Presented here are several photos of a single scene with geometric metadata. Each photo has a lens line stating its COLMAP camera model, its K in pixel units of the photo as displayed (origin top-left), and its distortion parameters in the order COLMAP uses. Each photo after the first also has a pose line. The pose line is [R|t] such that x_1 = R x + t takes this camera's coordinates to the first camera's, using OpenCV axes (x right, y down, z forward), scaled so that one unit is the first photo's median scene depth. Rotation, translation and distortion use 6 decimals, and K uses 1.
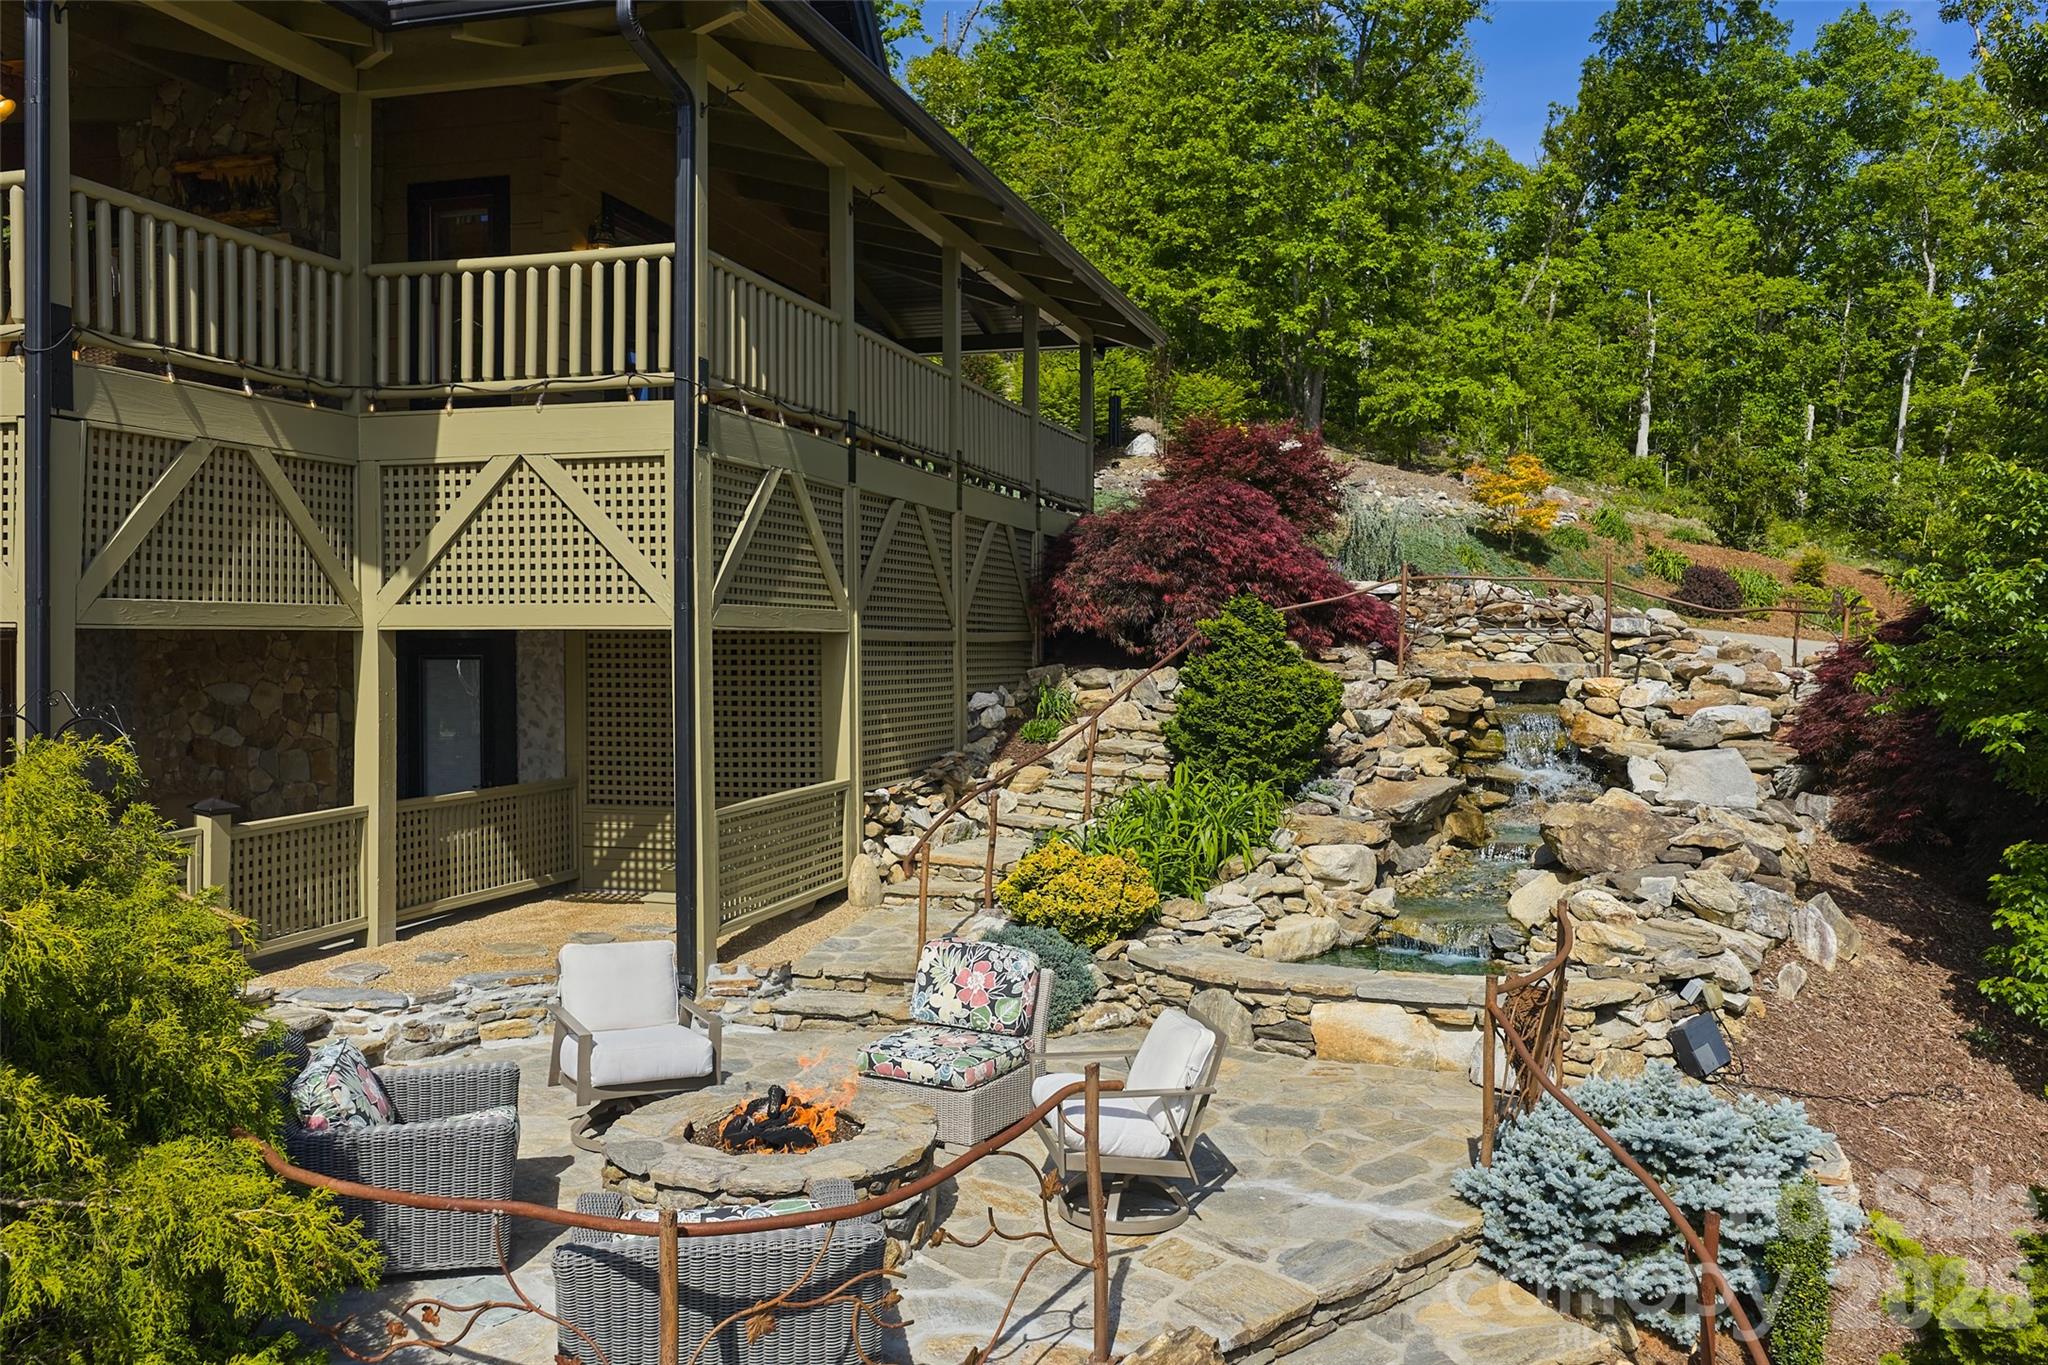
lens RADIAL K [[1672.3, 0, 1032.7], [0, 1672.3, 681.5], [0, 0, 1]] dist [0.011289, -0.027833]
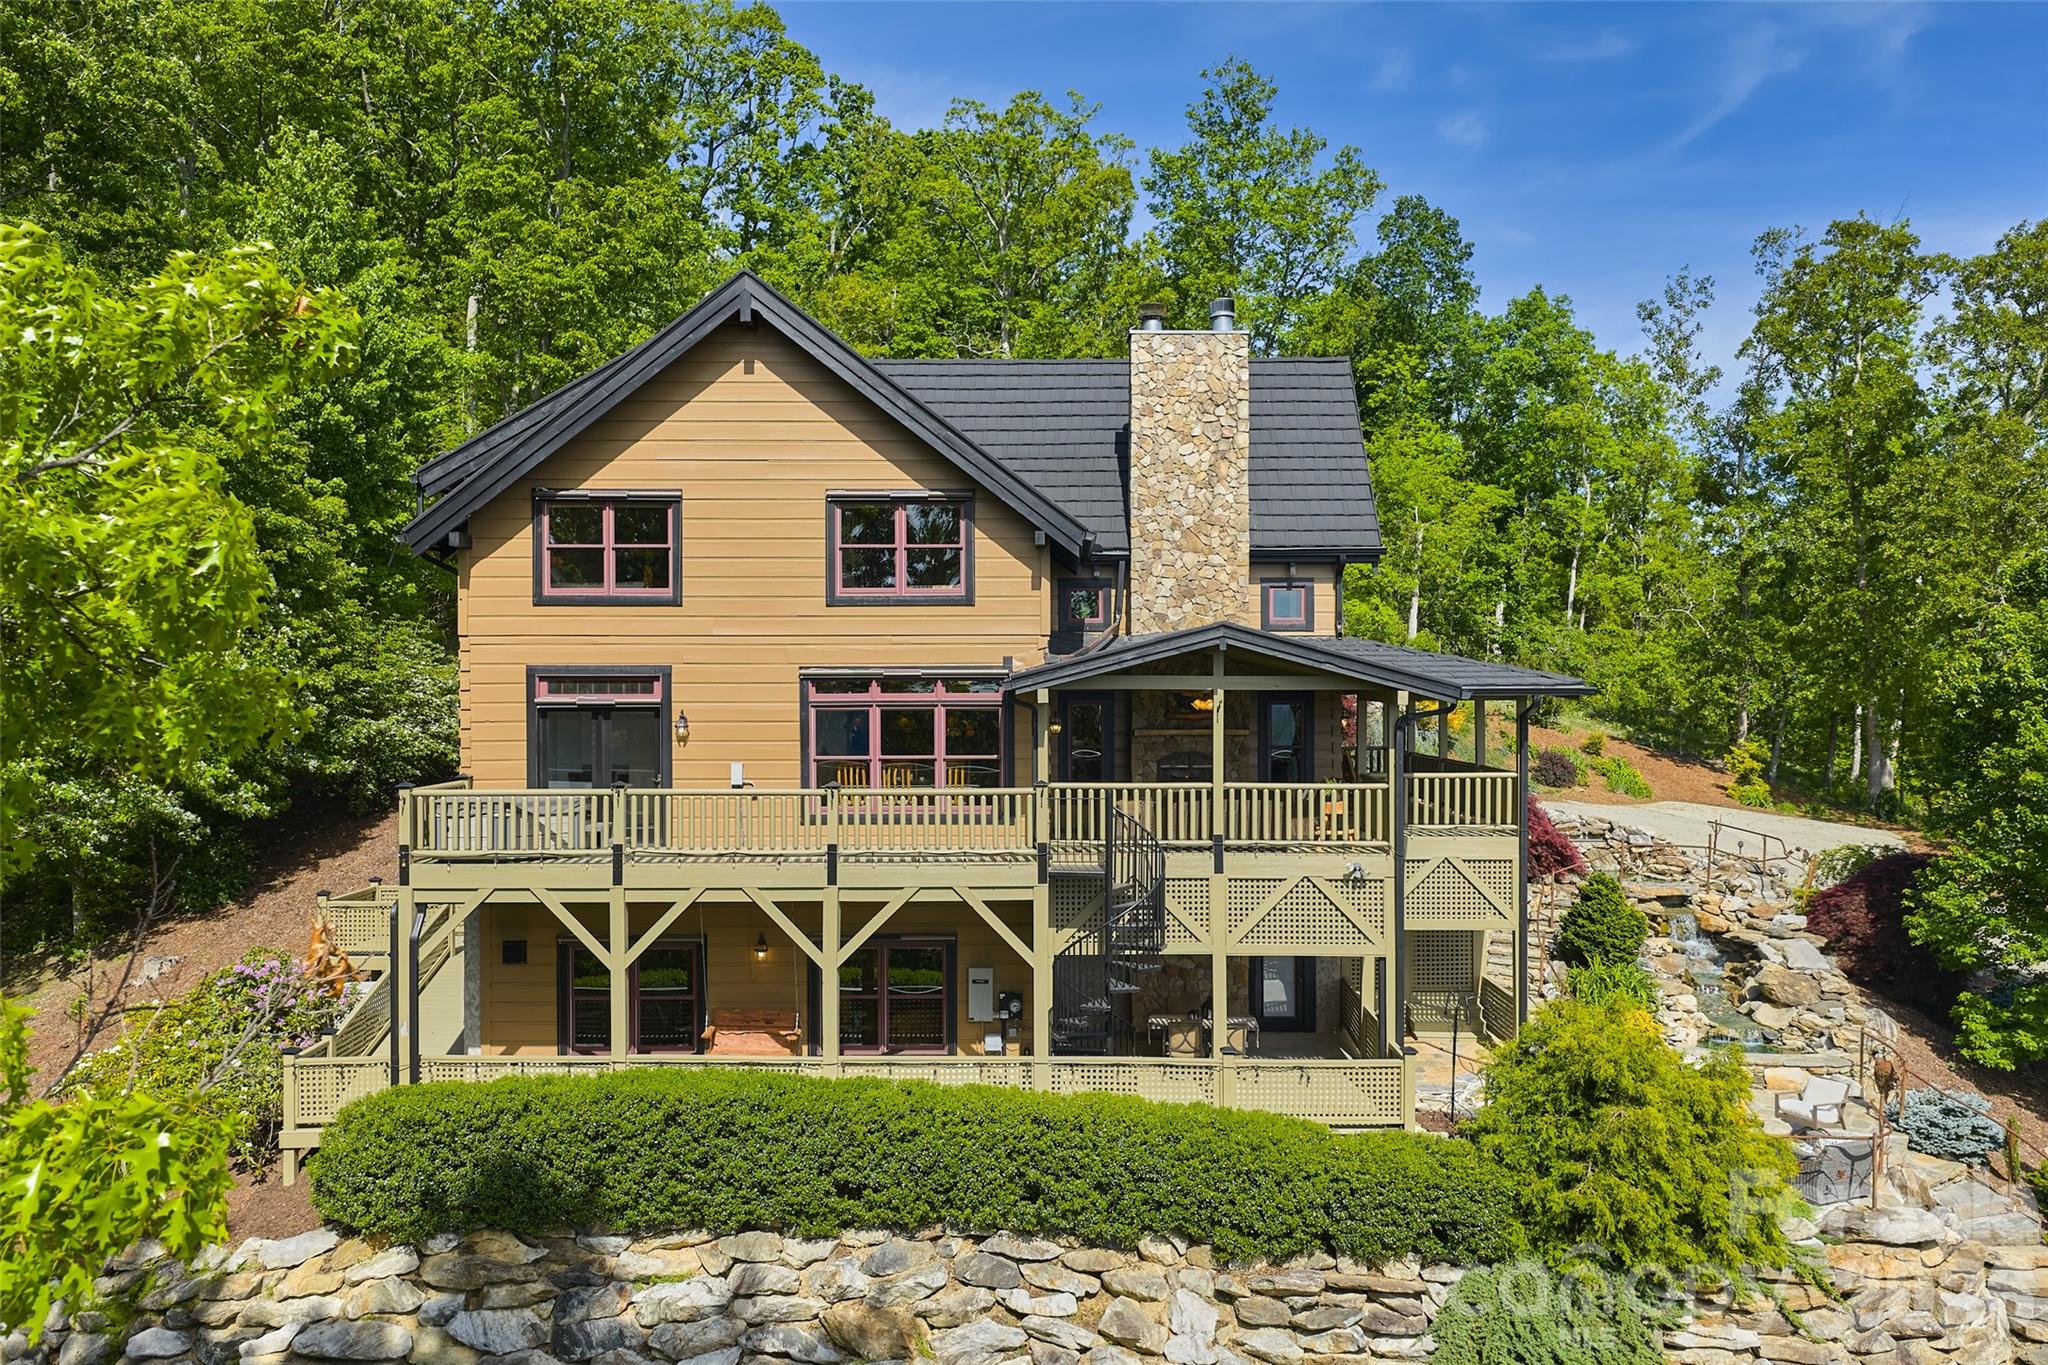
lens RADIAL K [[1672.3, 0, 1017.3], [0, 1672.3, 688.6], [0, 0, 1]] dist [0.011289, -0.027833]
pose [[0.965626, -0.003572, 0.259910, -1.389314], [0.007428, 0.999876, -0.013853, -0.319518], [-0.259828, 0.015307, 0.965534, -1.057715]]
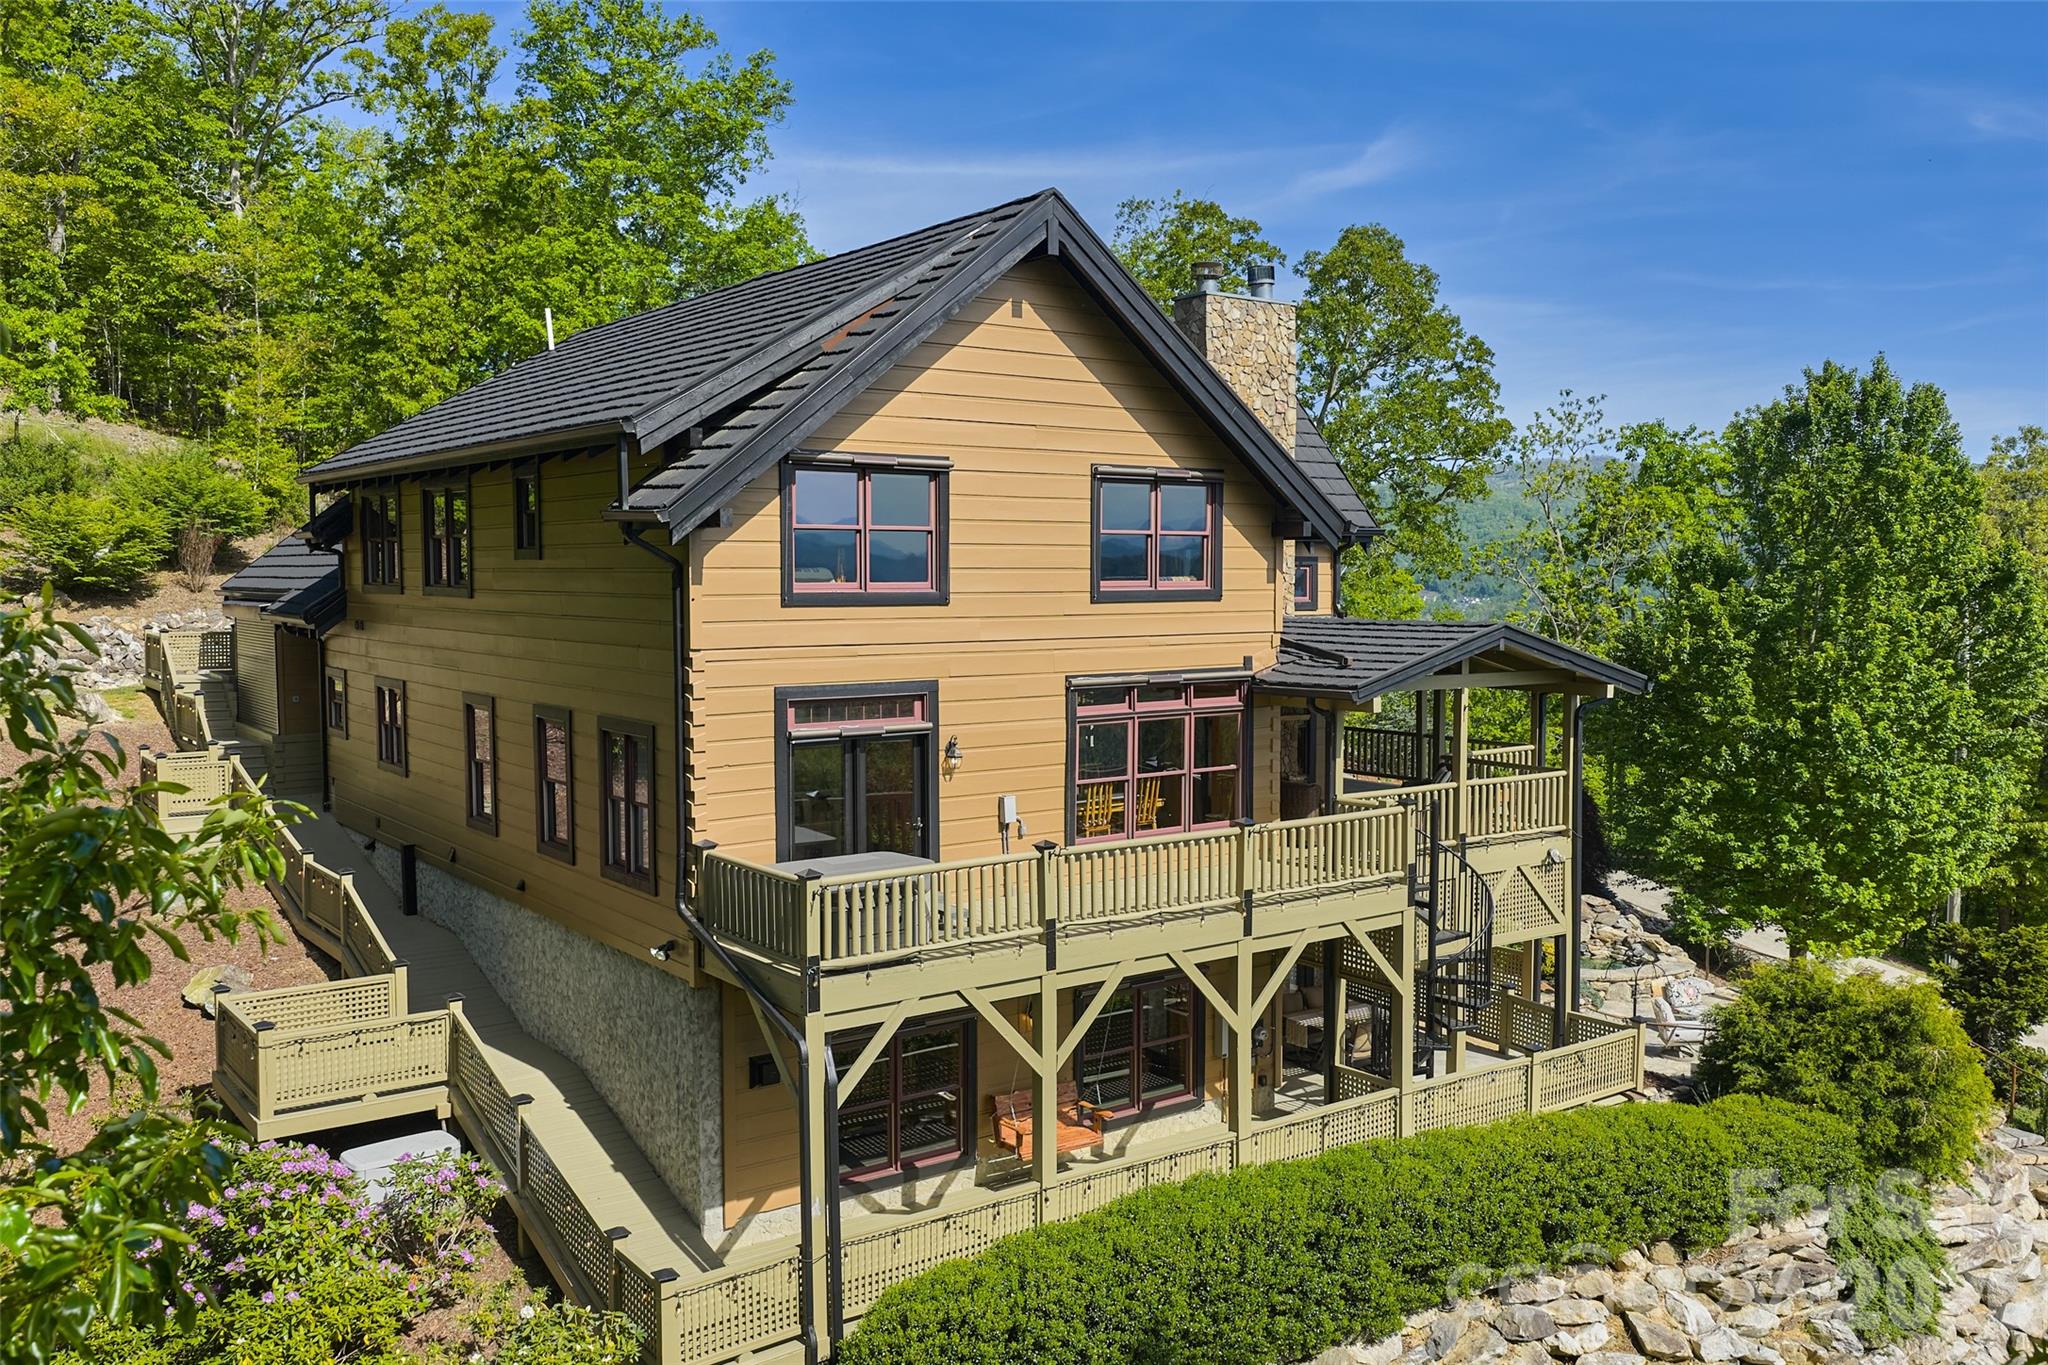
lens RADIAL K [[1672.3, 0, 1022.3], [0, 1672.3, 690.5], [0, 0, 1]] dist [0.011289, -0.027833]
pose [[0.623810, -0.058483, 0.779385, -2.506303], [0.016708, 0.997967, 0.061511, -0.471419], [-0.781397, -0.025349, 0.623519, -0.025081]]
